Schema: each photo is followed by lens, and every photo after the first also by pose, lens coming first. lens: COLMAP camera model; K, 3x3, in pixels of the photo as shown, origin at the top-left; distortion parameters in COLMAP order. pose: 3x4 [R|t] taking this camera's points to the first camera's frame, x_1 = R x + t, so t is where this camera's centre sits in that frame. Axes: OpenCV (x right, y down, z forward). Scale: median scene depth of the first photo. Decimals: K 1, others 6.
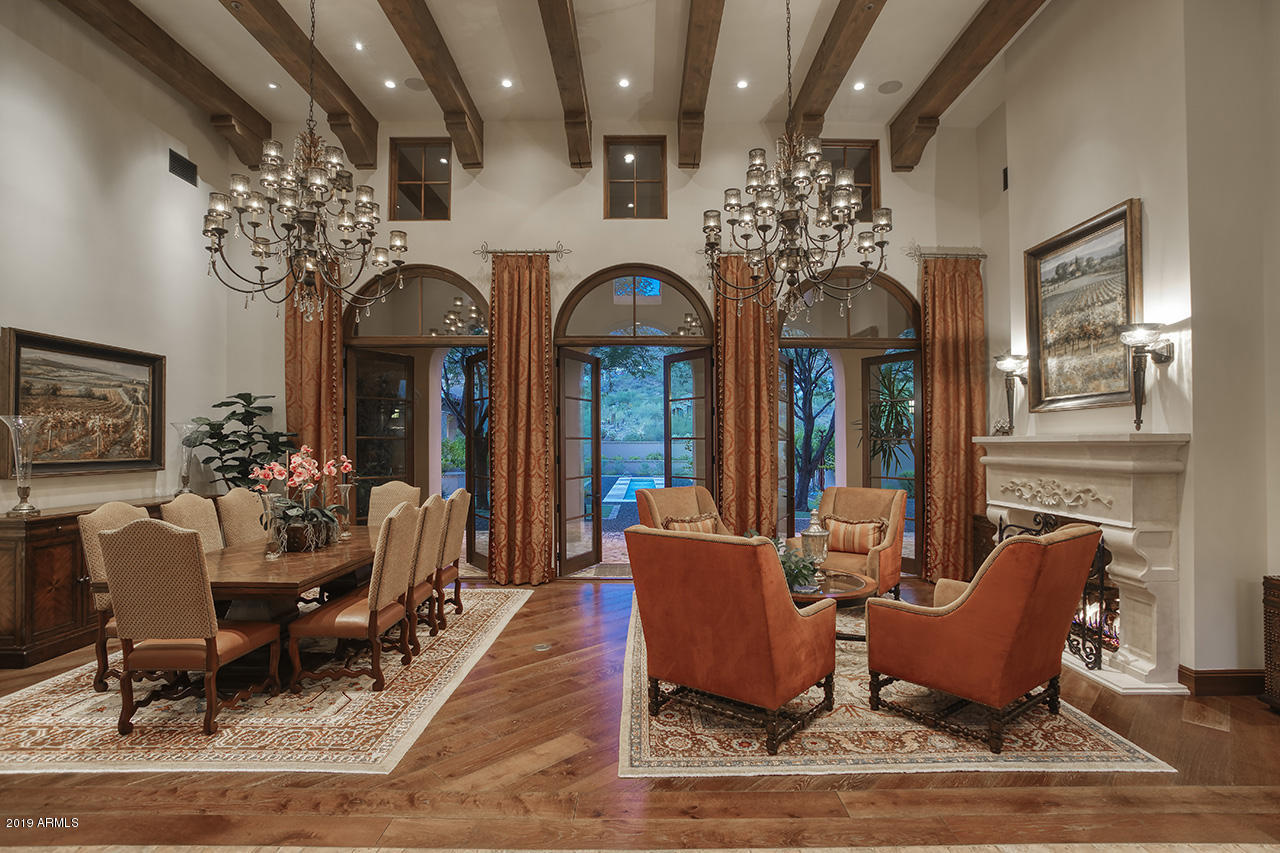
lens RADIAL K [[595.3, 0, 641.9], [0, 595.3, 430.7], [0, 0, 1]] dist [-0.054455, 0.023393]
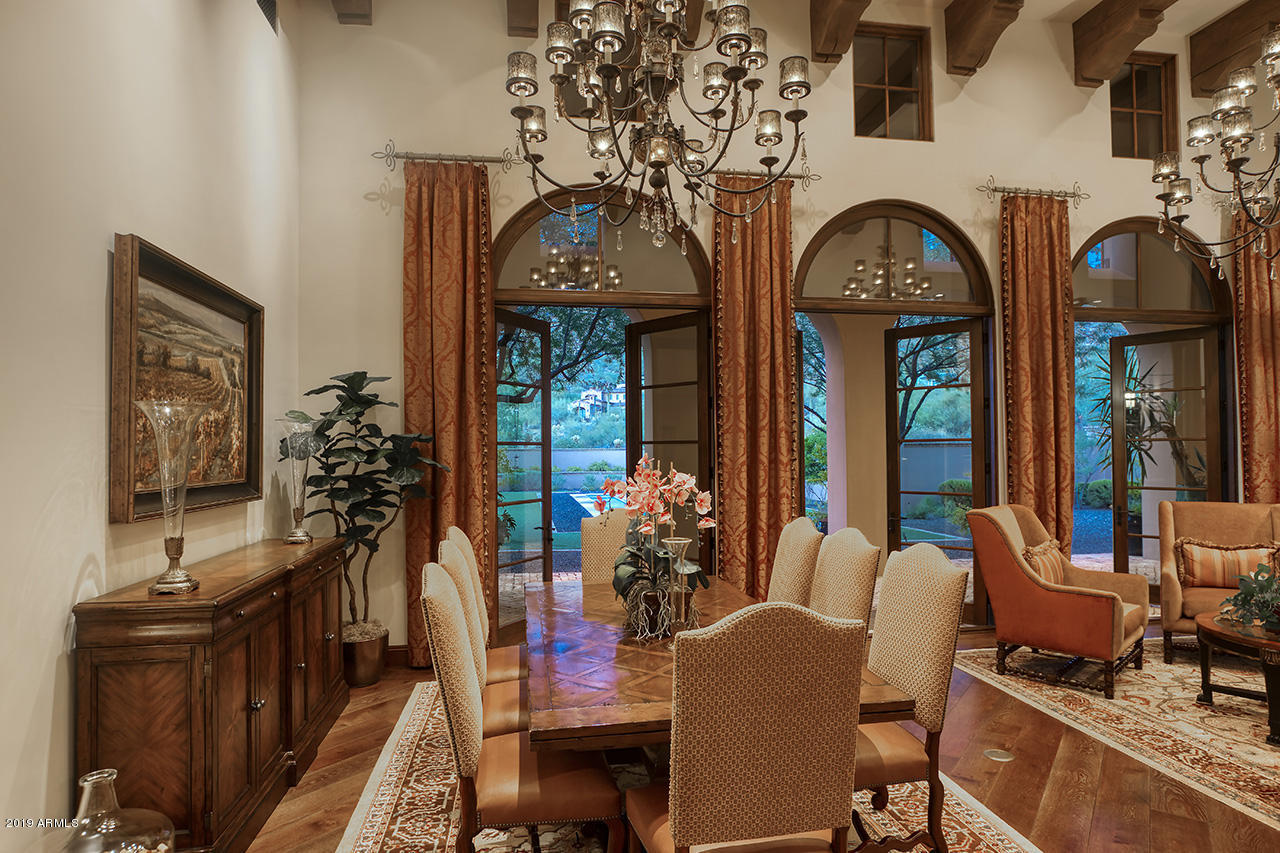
lens RADIAL K [[734.9, 0, 638.8], [0, 734.9, 419.8], [0, 0, 1]] dist [-0.033623, 0.029138]
pose [[0.987550, -0.003076, 0.157275, -0.630435], [0.006304, 0.999779, -0.020032, 0.005022], [-0.157179, 0.020774, 0.987352, 0.229711]]
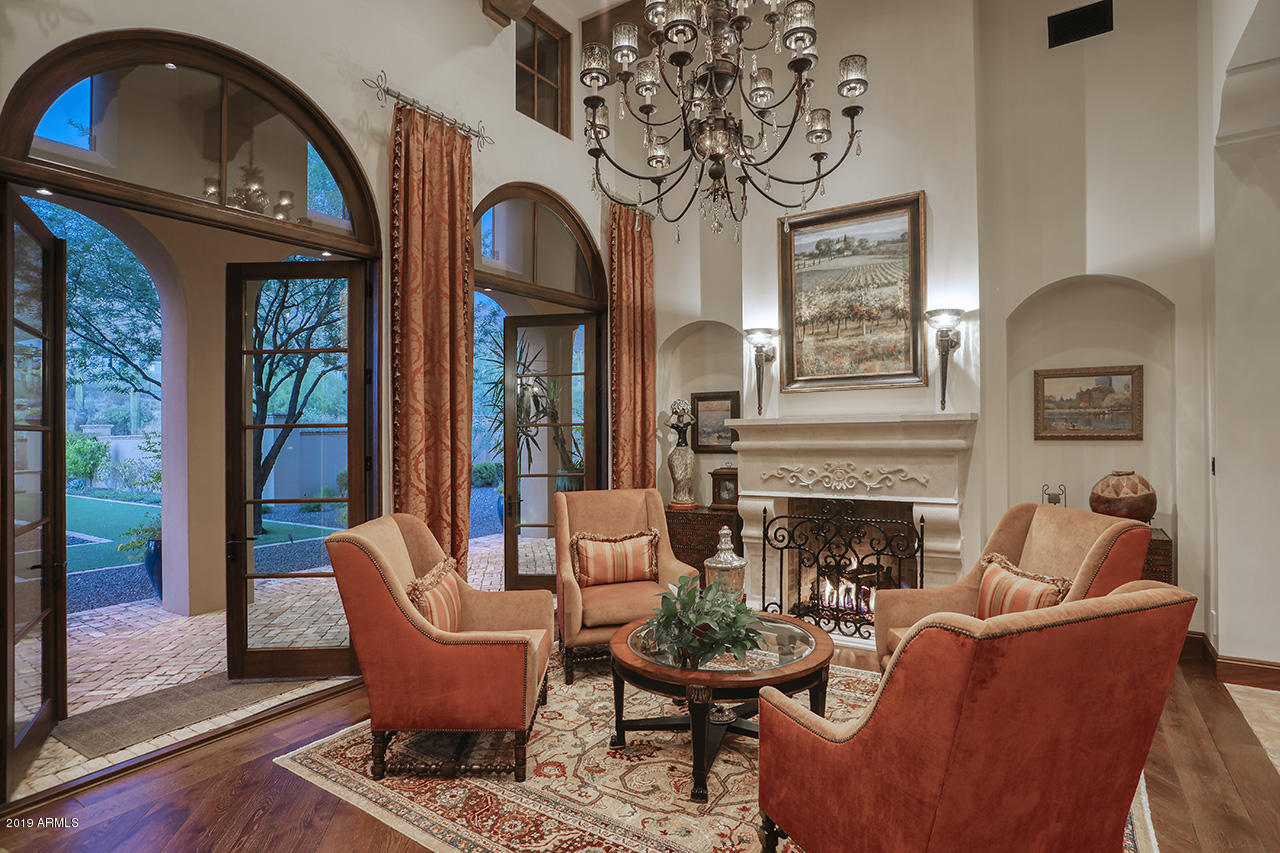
lens RADIAL K [[659.8, 0, 656.8], [0, 659.8, 416.4], [0, 0, 1]] dist [-0.055916, 0.000394]
pose [[0.549523, 0.003002, 0.835473, -0.331189], [0.002359, 0.999984, -0.005145, 0.012081], [-0.835475, 0.004798, 0.549508, 0.615085]]
